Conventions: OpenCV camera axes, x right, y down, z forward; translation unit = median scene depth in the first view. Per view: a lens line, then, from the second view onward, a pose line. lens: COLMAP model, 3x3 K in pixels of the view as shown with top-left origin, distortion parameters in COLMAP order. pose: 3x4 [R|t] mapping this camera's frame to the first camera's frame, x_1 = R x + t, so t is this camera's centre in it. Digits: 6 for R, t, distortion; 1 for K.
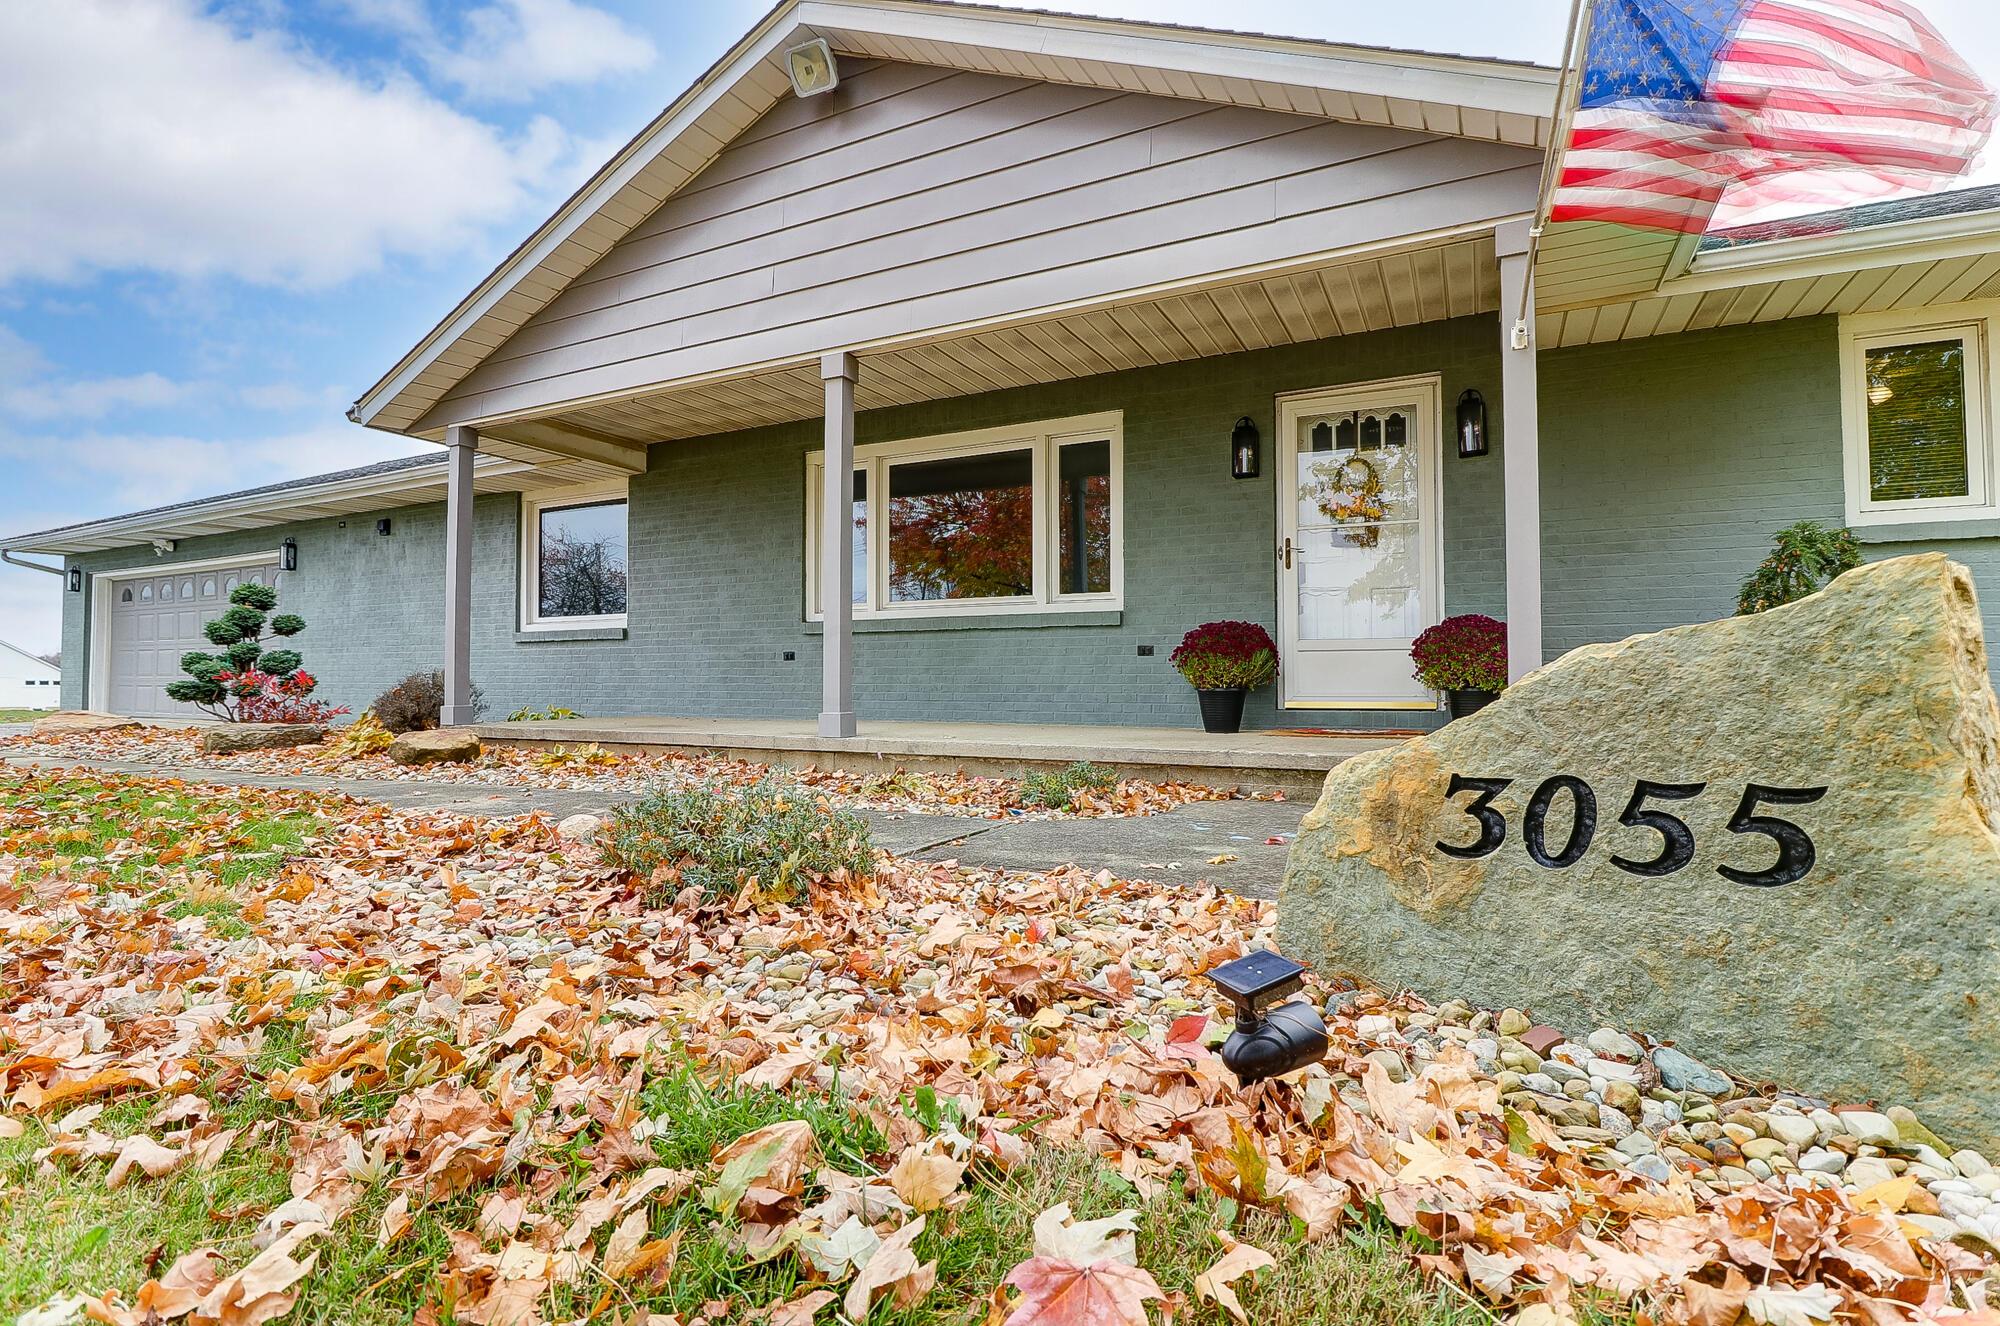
lens RADIAL K [[944.6, 0, 1000.0], [0, 944.6, 663.0], [0, 0, 1]] dist [-0.019990, -0.000222]
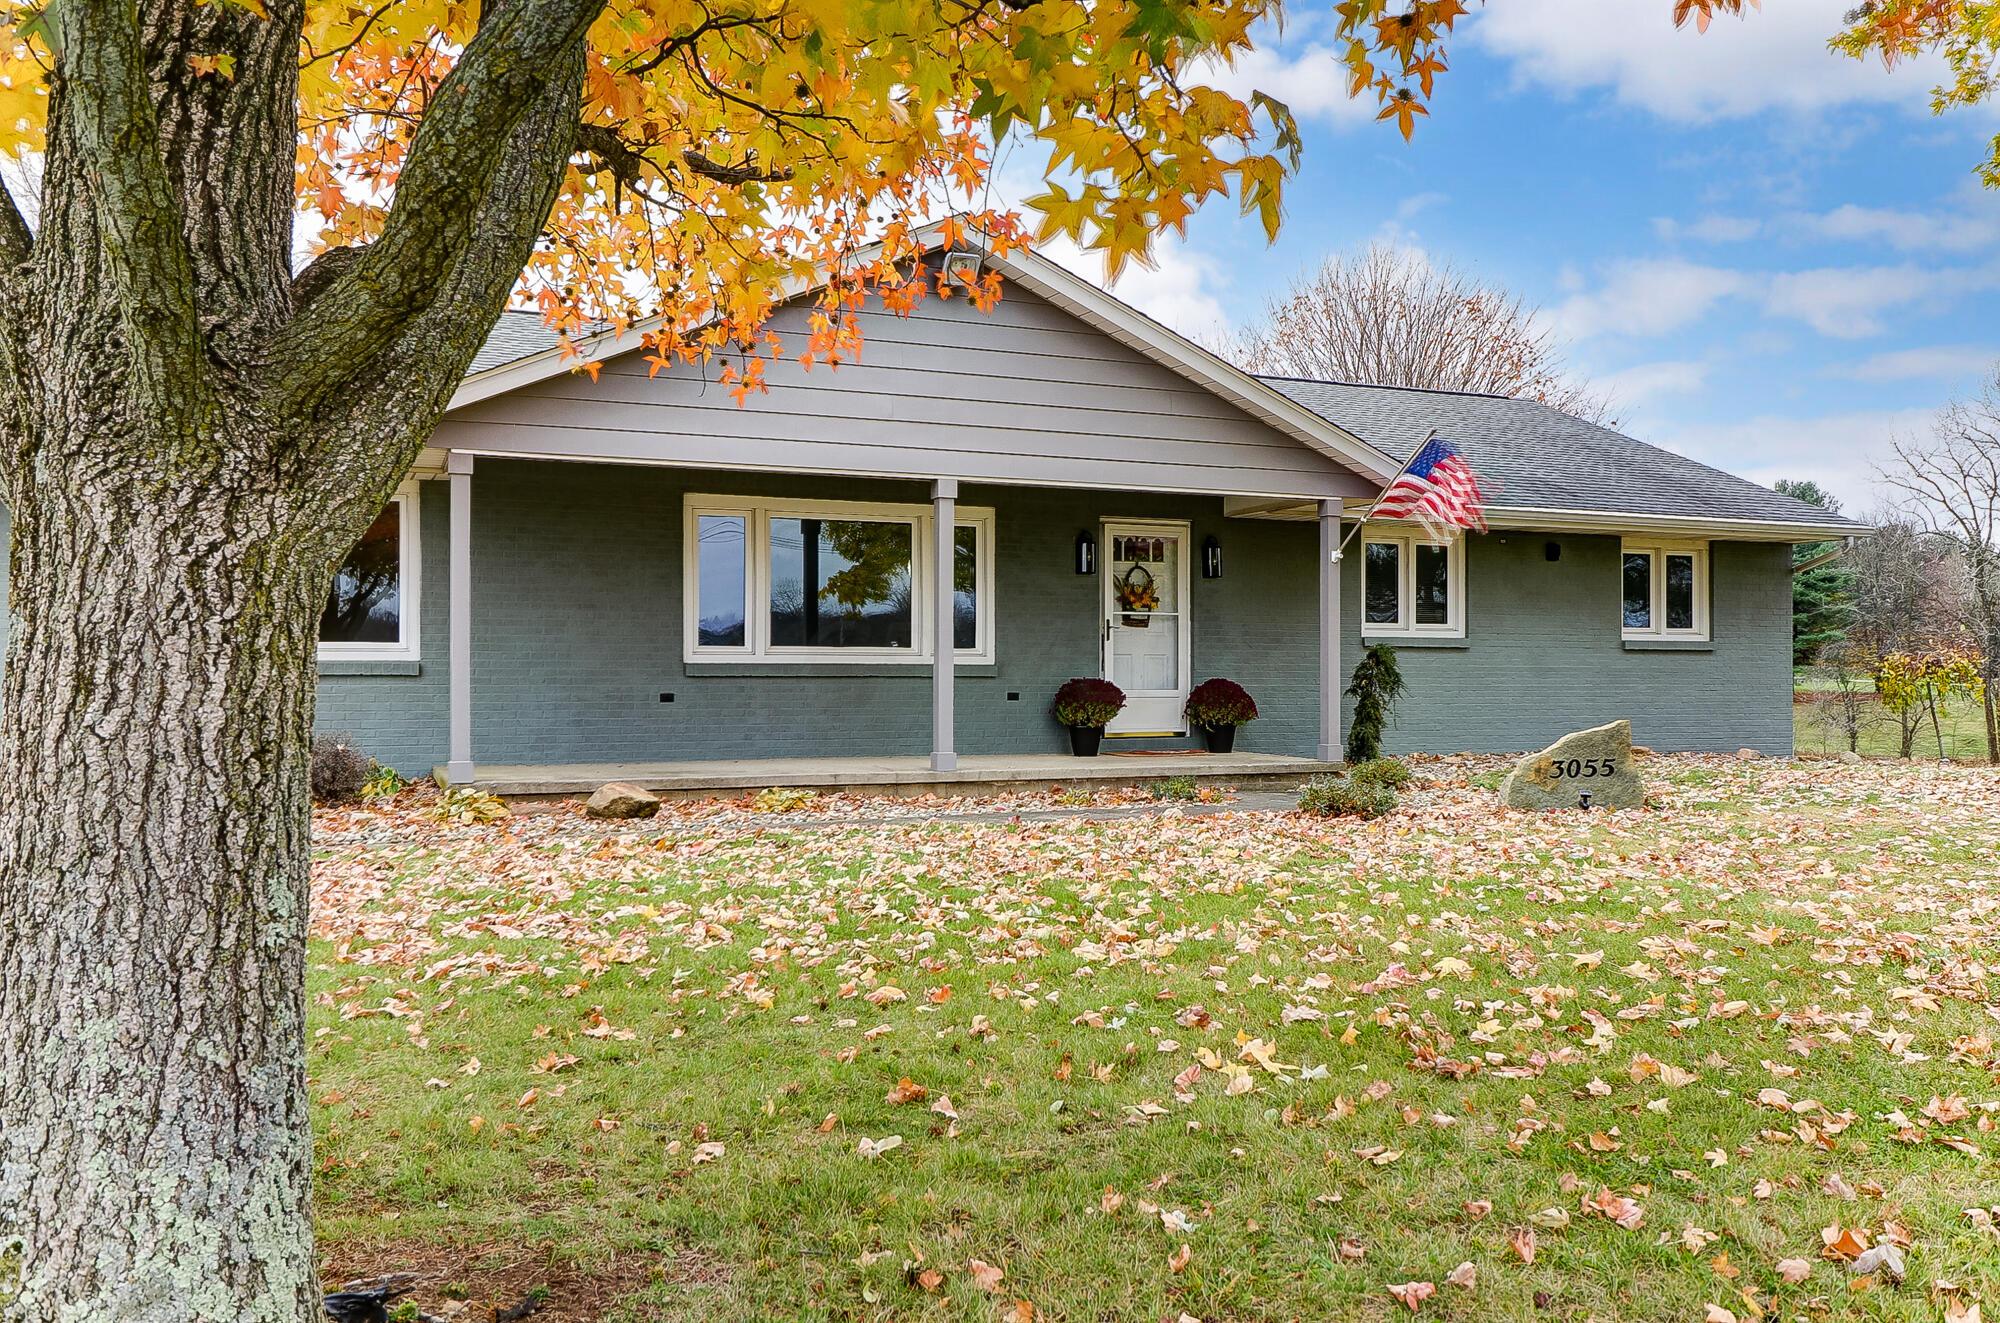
lens RADIAL K [[1646.5, 0, 1000.0], [0, 1646.5, 661.5], [0, 0, 1]] dist [-0.001171, -0.000412]
pose [[0.640863, 0.002521, 0.767651, -1.707590], [-0.020043, 0.999709, 0.013450, -0.097006], [-0.767394, -0.024005, 0.640726, -0.479518]]
